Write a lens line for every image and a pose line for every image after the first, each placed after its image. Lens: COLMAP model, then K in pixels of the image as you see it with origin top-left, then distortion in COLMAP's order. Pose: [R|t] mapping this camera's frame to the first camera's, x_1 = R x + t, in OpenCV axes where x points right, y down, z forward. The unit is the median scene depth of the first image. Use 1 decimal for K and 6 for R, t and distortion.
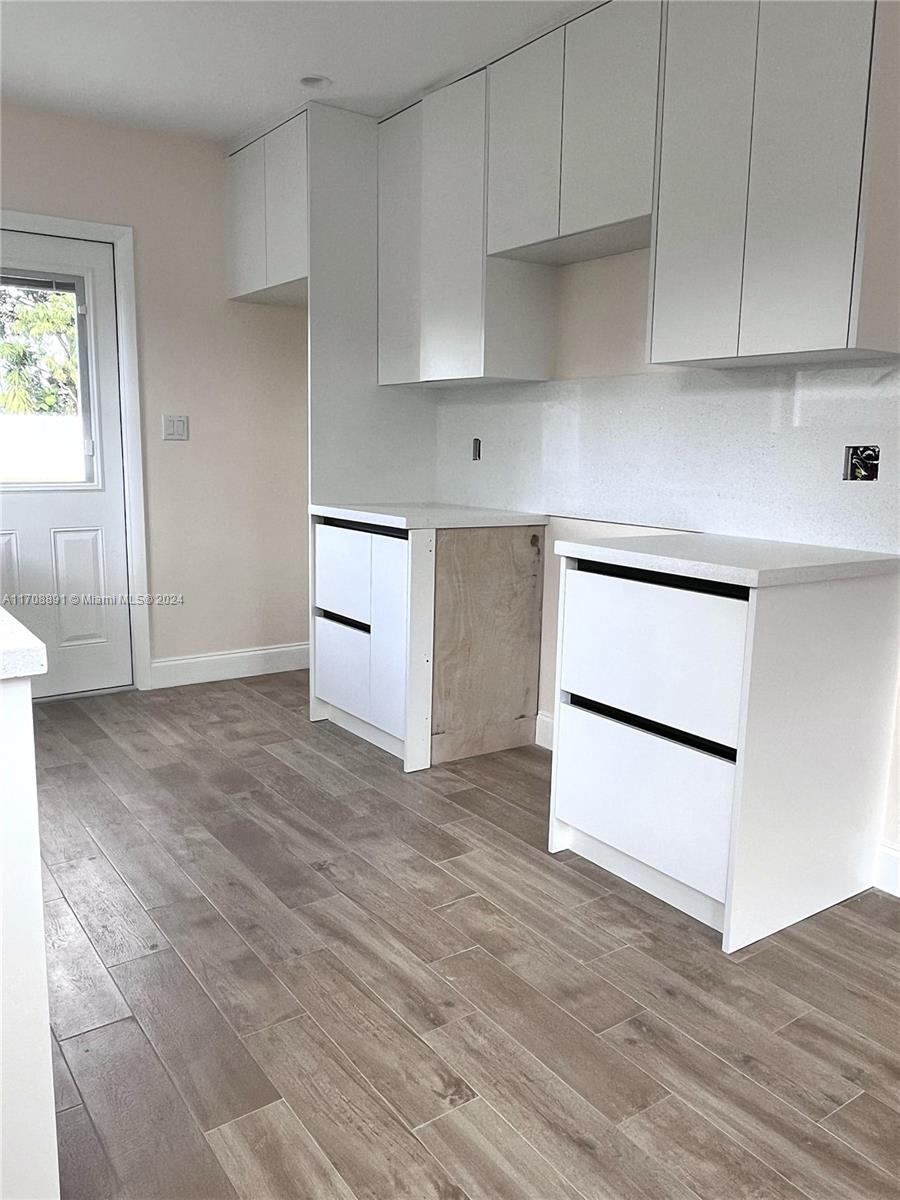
lens RADIAL K [[912.0, 0, 478.0], [0, 912.0, 597.8], [0, 0, 1]] dist [0.002203, 0.001732]
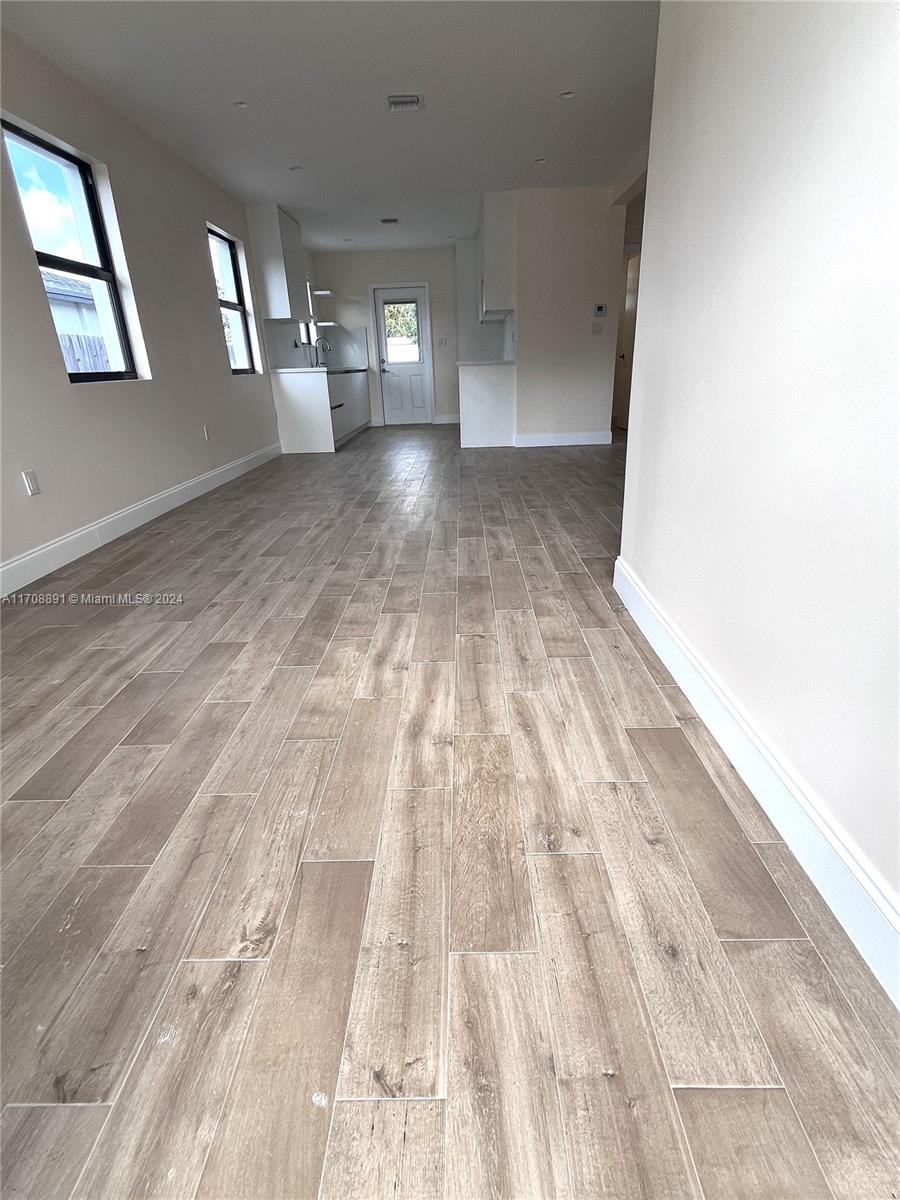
lens RADIAL K [[565.4, 0, 465.5], [0, 565.4, 600.2], [0, 0, 1]] dist [0.001516, 0.000162]
pose [[0.806047, 0.187760, -0.561279, 2.120267], [-0.055725, 0.968208, 0.243861, 0.429936], [0.589222, -0.165286, 0.790884, -1.486596]]
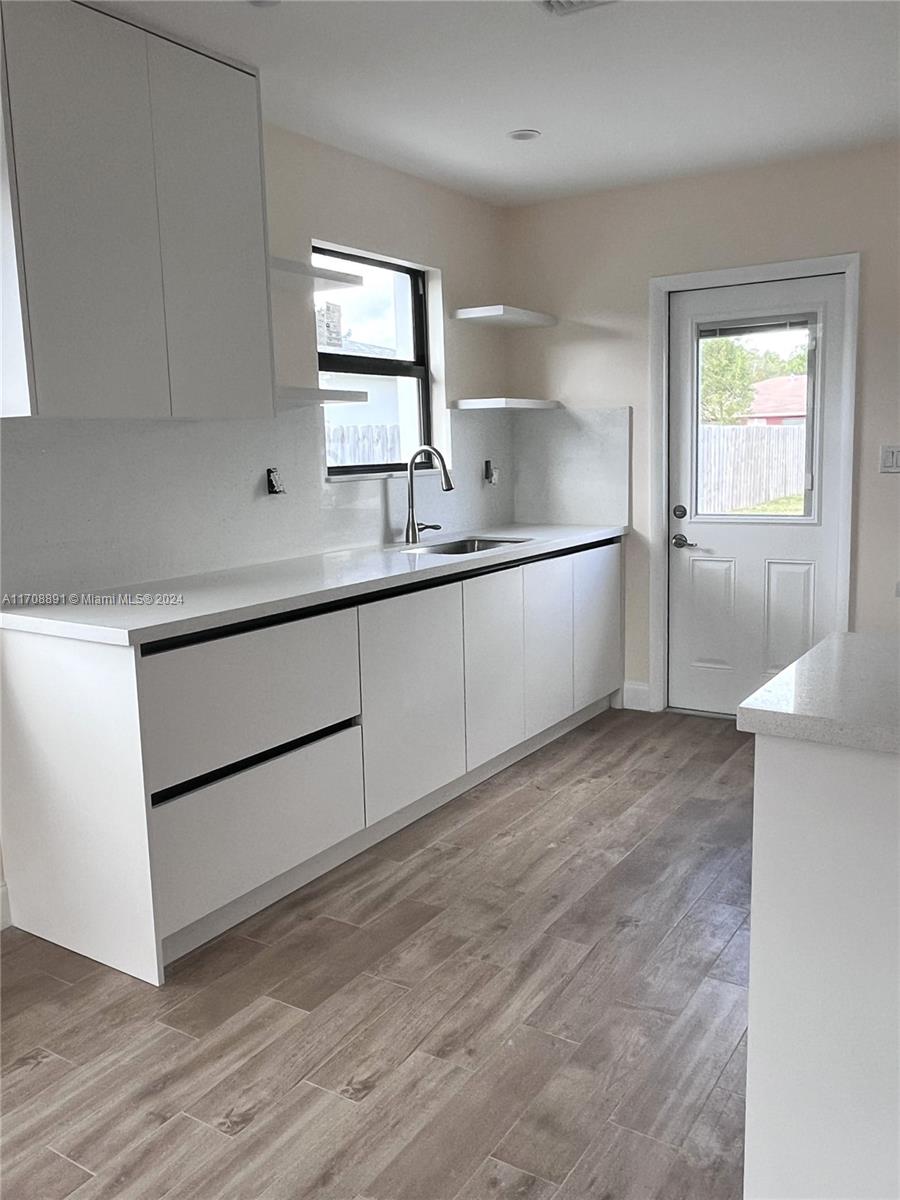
lens RADIAL K [[983.8, 0, 450.0], [0, 983.8, 600.0], [0, 0, 1]] dist [-0.015382, -0.001162]
pose [[0.360581, 0.114140, -0.925718, 0.818928], [-0.128413, 0.989108, 0.071937, -0.117898], [0.923846, 0.092935, 0.371311, 0.466701]]
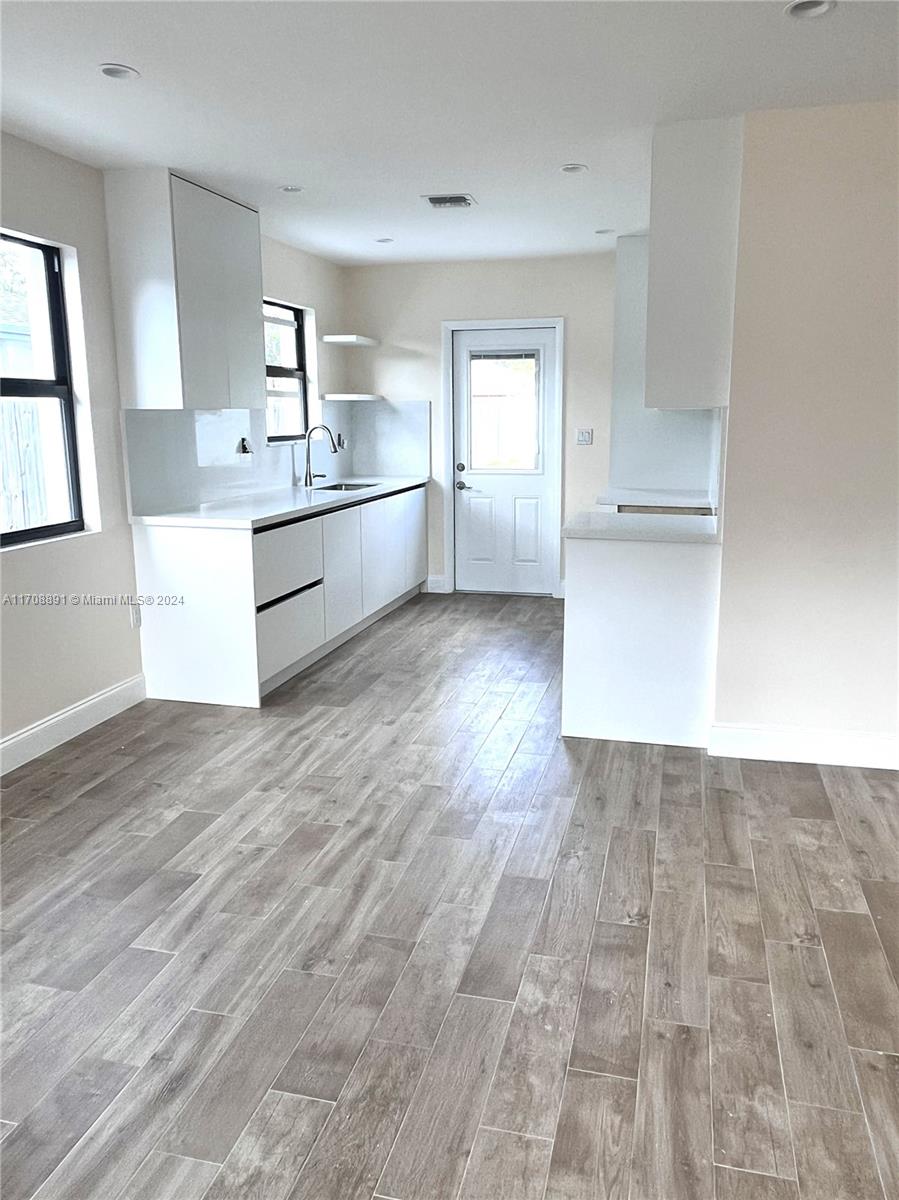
lens RADIAL K [[912.0, 0, 477.5], [0, 912.0, 597.8], [0, 0, 1]] dist [0.002203, 0.001732]
pose [[0.652125, 0.128349, -0.747168, 1.491980], [-0.113622, 0.990979, 0.071062, 0.002624], [0.749548, 0.038554, 0.660826, -0.354670]]
